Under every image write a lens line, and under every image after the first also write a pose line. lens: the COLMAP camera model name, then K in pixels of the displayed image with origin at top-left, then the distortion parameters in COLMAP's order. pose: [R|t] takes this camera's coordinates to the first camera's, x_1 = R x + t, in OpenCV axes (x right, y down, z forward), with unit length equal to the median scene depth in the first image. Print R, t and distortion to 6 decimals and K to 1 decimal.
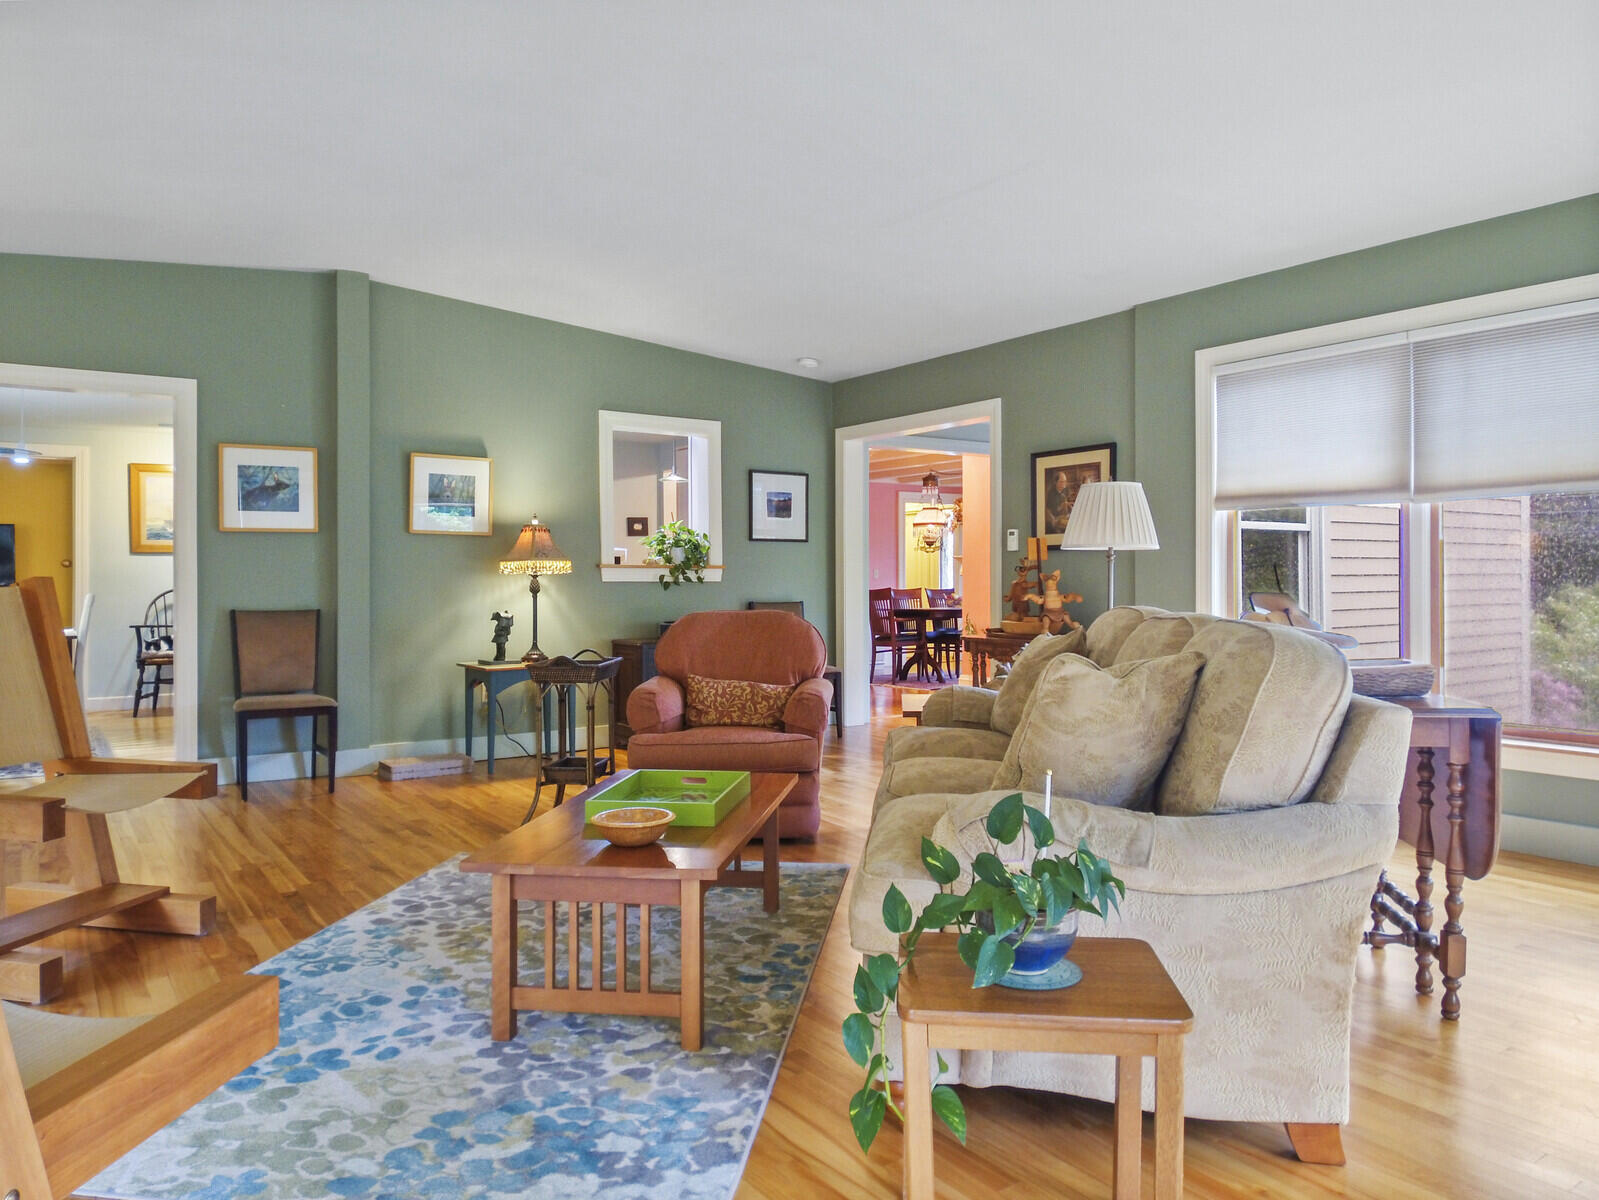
lens RADIAL K [[1102.9, 0, 801.4], [0, 1102.9, 591.8], [0, 0, 1]] dist [0.010727, -0.018243]
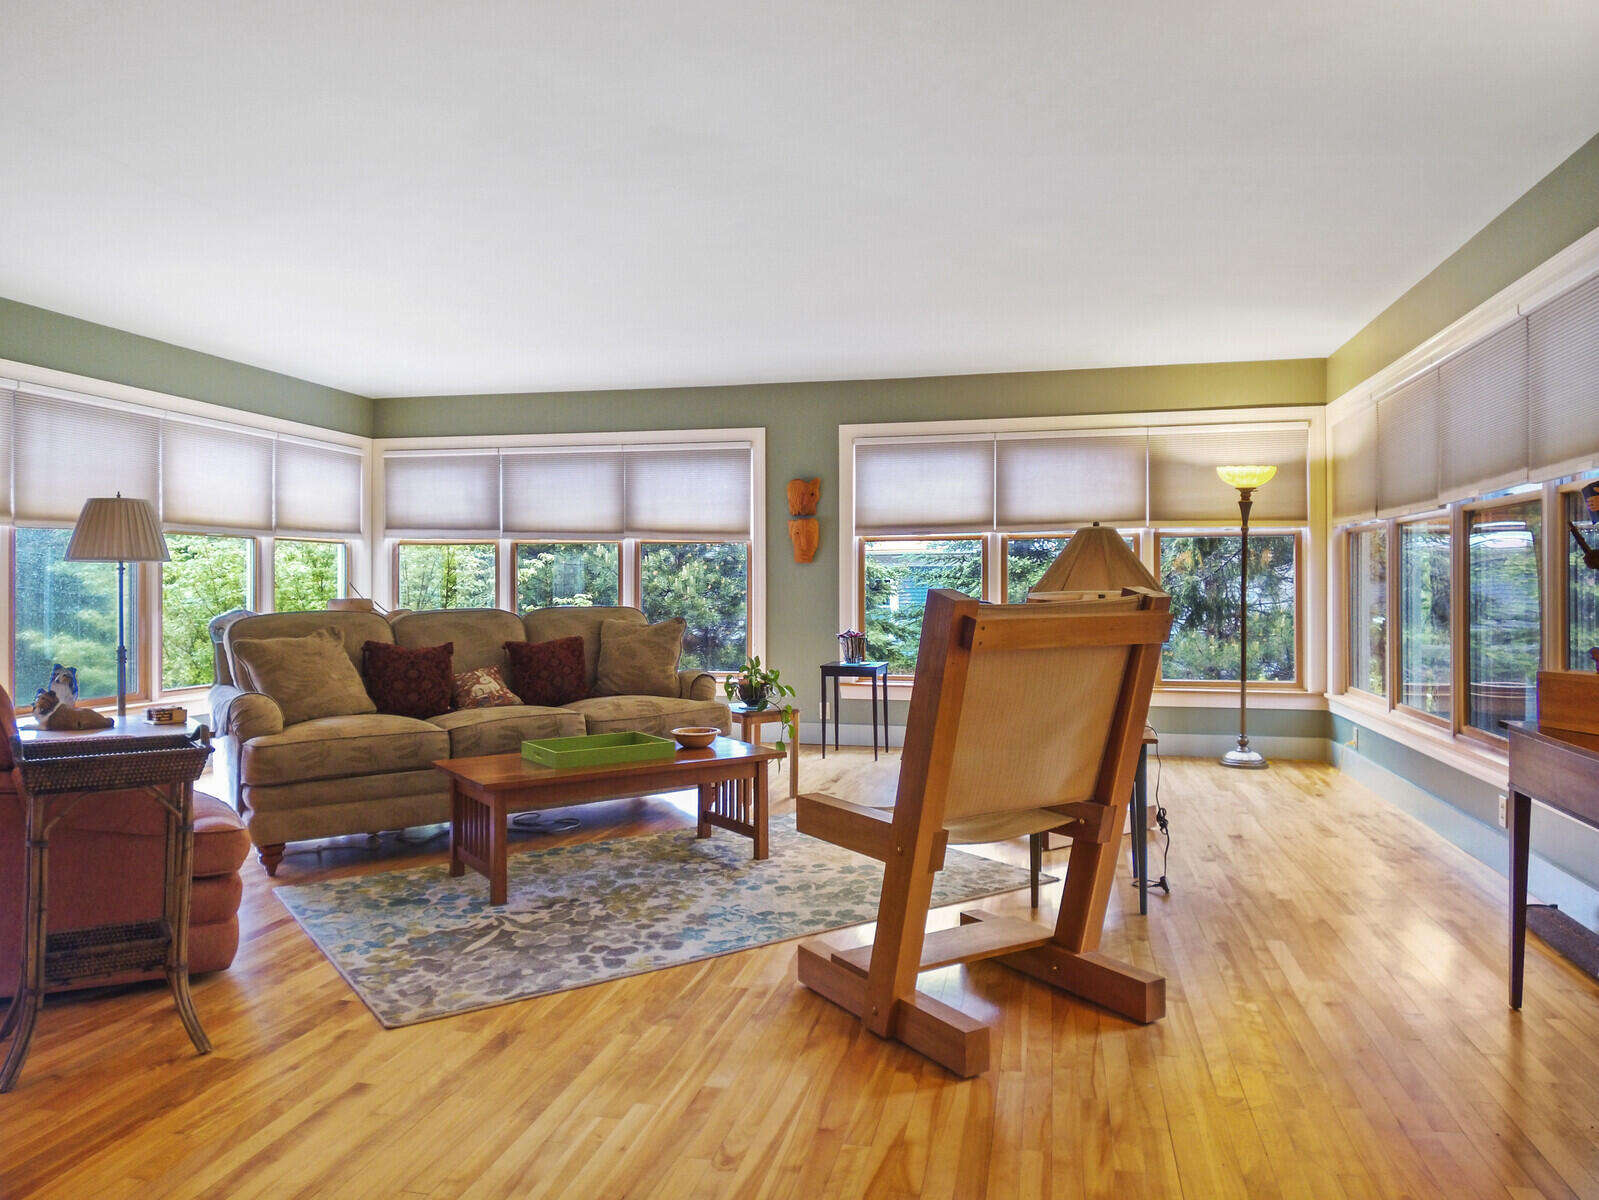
lens RADIAL K [[1102.9, 0, 799.9], [0, 1102.9, 591.9], [0, 0, 1]] dist [0.010727, -0.018243]
pose [[-0.671691, 0.000635, 0.740831, -1.165050], [0.018012, 0.999718, 0.015474, -0.018863], [-0.740613, 0.023738, -0.671513, 1.558844]]
